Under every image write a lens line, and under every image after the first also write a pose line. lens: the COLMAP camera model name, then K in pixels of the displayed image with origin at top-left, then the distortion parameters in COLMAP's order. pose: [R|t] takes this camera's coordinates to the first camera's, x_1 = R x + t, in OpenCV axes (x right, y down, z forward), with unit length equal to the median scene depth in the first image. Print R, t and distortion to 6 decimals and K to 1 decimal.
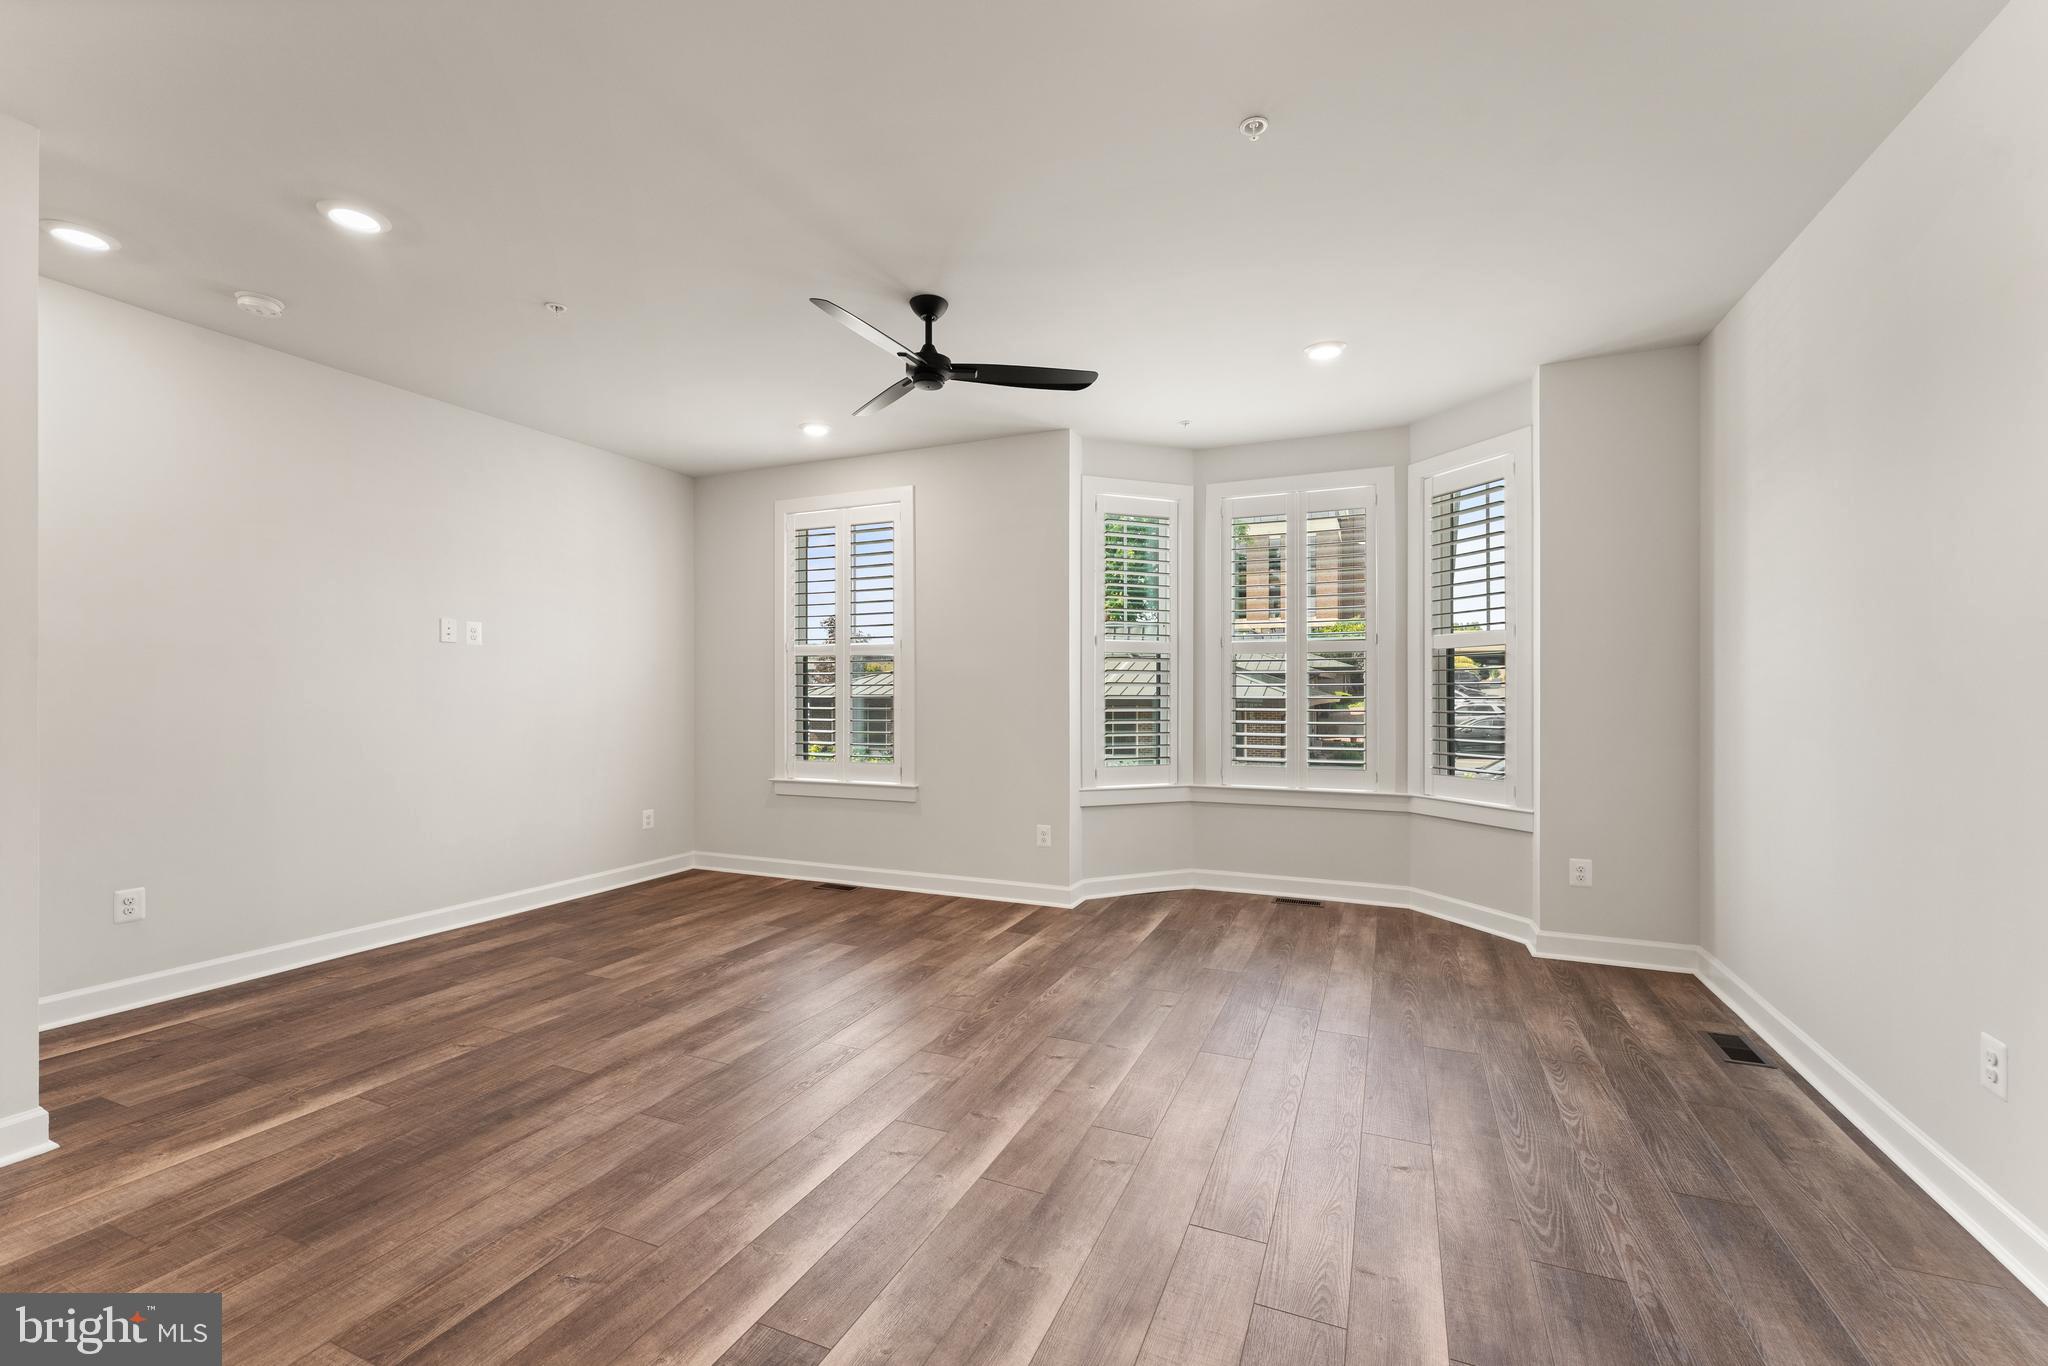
lens RADIAL K [[841.9, 0, 1006.1], [0, 841.9, 683.6], [0, 0, 1]] dist [-0.003902, -0.000386]
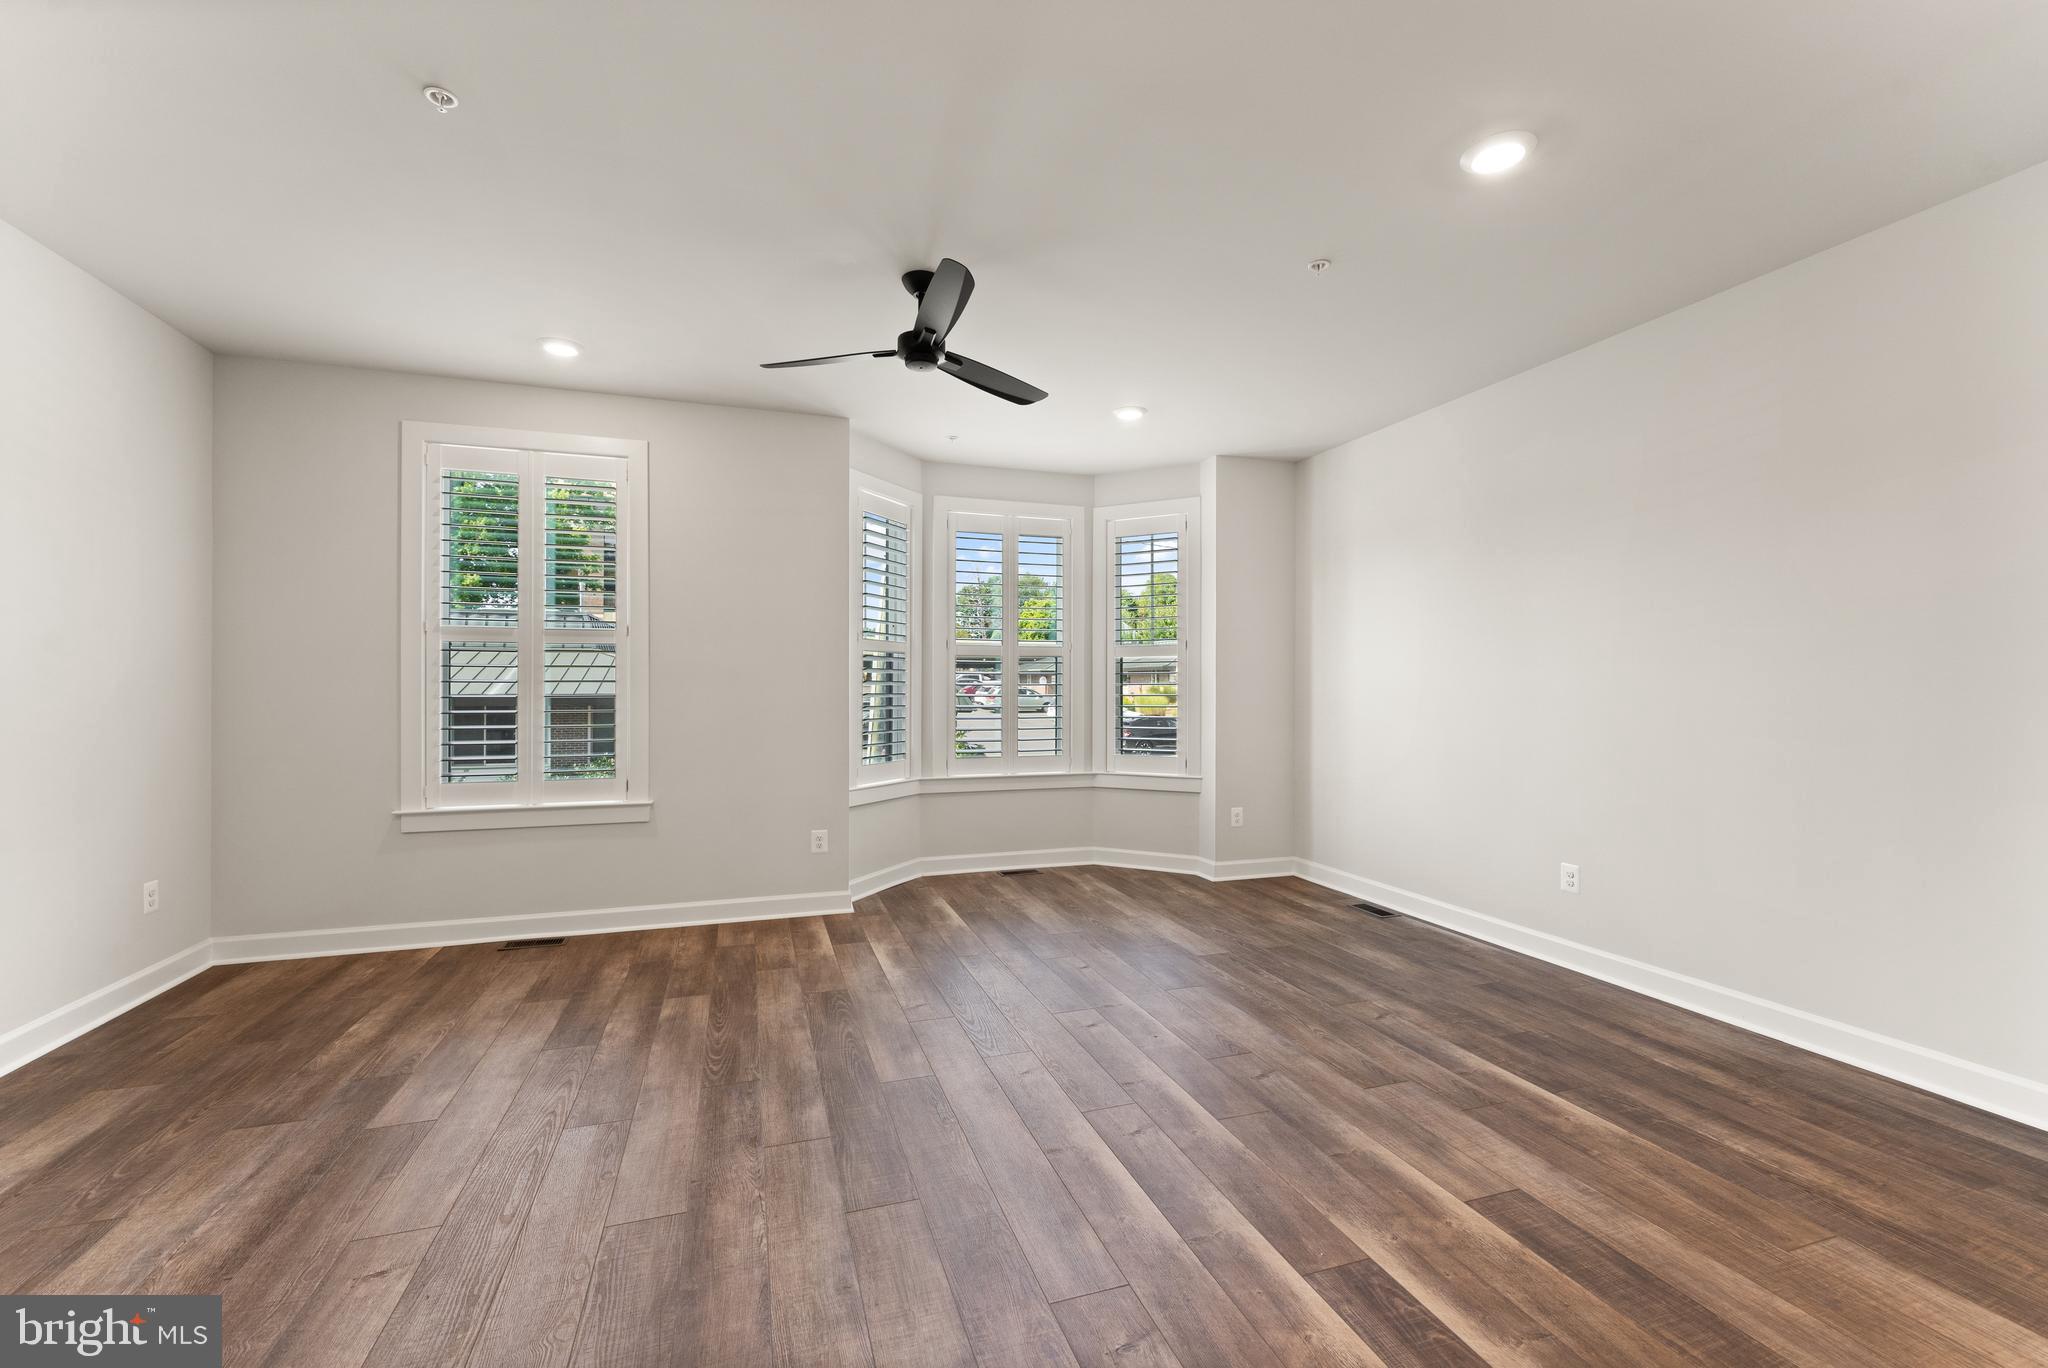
lens RADIAL K [[841.9, 0, 1013.8], [0, 841.9, 686.8], [0, 0, 1]] dist [-0.003902, -0.000386]
pose [[0.744848, 0.003354, 0.667225, -0.447267], [-0.006902, 0.999973, 0.002677, 0.002347], [-0.667198, -0.006599, 0.744851, 0.155864]]
